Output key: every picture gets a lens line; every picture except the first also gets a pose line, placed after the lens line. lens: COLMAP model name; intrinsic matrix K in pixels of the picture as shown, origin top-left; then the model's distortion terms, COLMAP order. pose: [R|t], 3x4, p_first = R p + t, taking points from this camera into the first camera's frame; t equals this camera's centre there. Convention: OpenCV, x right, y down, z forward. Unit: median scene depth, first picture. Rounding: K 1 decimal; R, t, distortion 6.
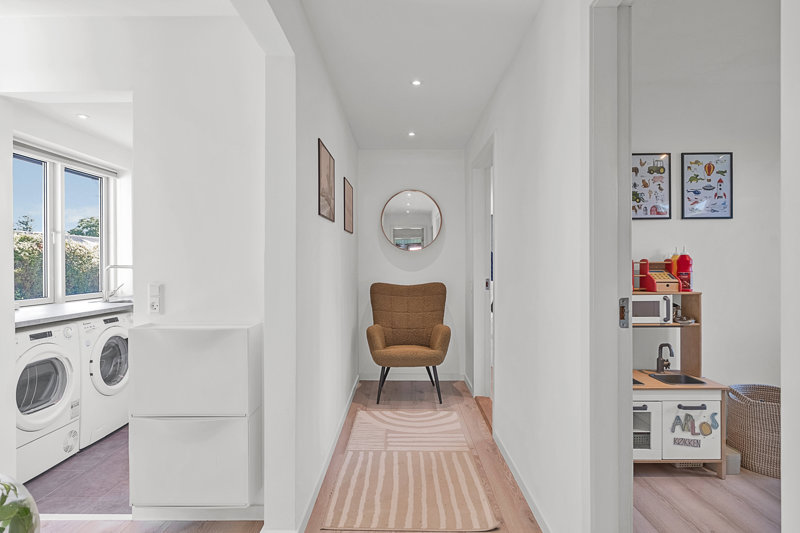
lens RADIAL K [[424.3, 0, 402.5], [0, 424.3, 261.8], [0, 0, 1]] dist [-0.001135, -0.000592]
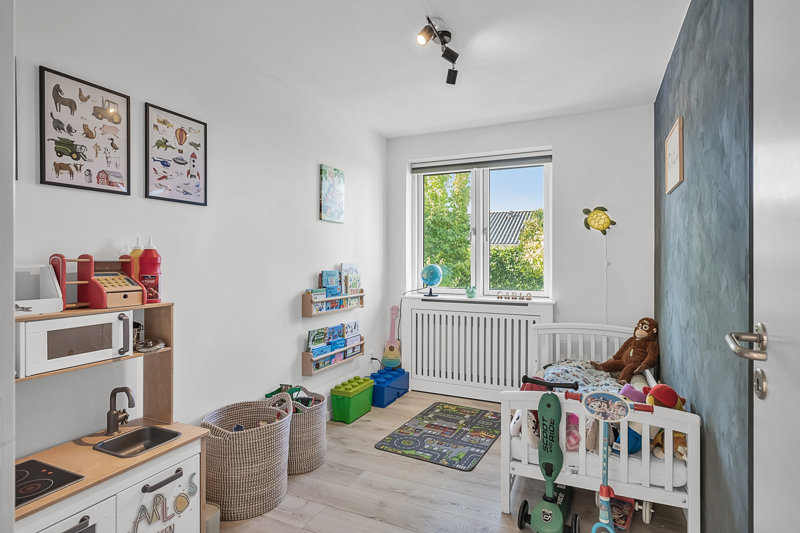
lens RADIAL K [[424.3, 0, 402.5], [0, 424.3, 261.8], [0, 0, 1]] dist [-0.001135, -0.000592]
pose [[0.410116, 0.002579, 0.912030, 0.205406], [-0.002423, 0.999996, -0.001738, 0.003940], [-0.912030, -0.001497, 0.410120, 0.342676]]
